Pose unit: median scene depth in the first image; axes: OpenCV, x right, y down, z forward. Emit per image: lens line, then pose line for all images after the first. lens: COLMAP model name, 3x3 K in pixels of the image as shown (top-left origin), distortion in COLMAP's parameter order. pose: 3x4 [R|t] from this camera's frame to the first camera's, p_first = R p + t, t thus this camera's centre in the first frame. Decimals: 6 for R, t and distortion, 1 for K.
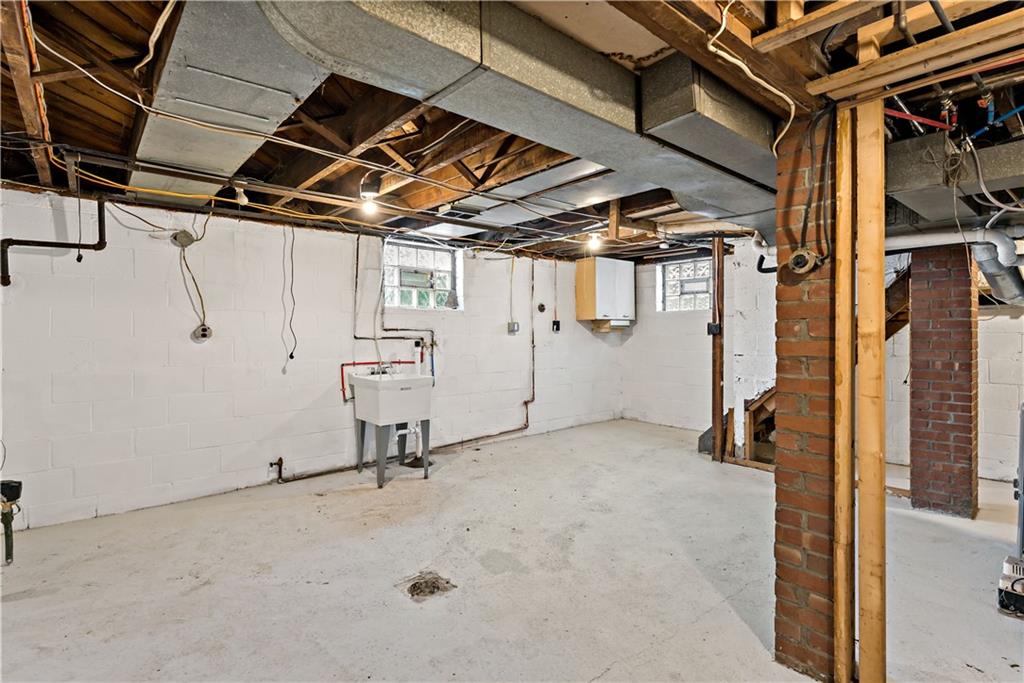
lens RADIAL K [[507.3, 0, 510.3], [0, 507.3, 337.9], [0, 0, 1]] dist [0.001285, 0.000431]
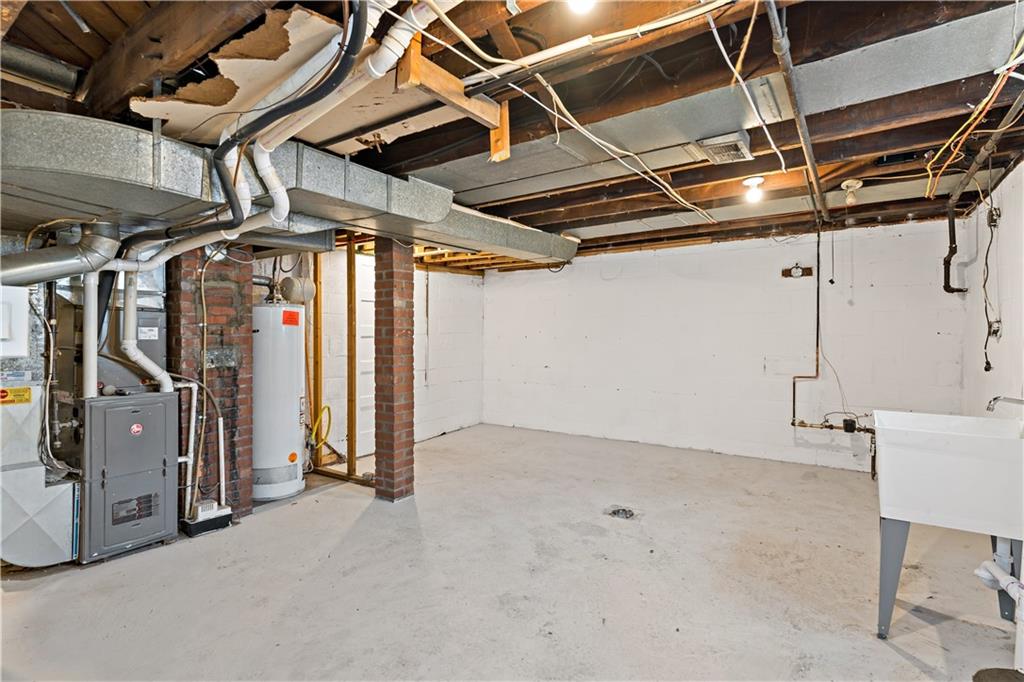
lens RADIAL K [[507.3, 0, 513.5], [0, 507.3, 335.0], [0, 0, 1]] dist [0.001285, 0.000431]
pose [[-0.967885, 0.009165, -0.251225, 0.398388], [0.005225, 0.999853, 0.016347, -0.026409], [0.251338, 0.014509, -0.967791, 1.896723]]
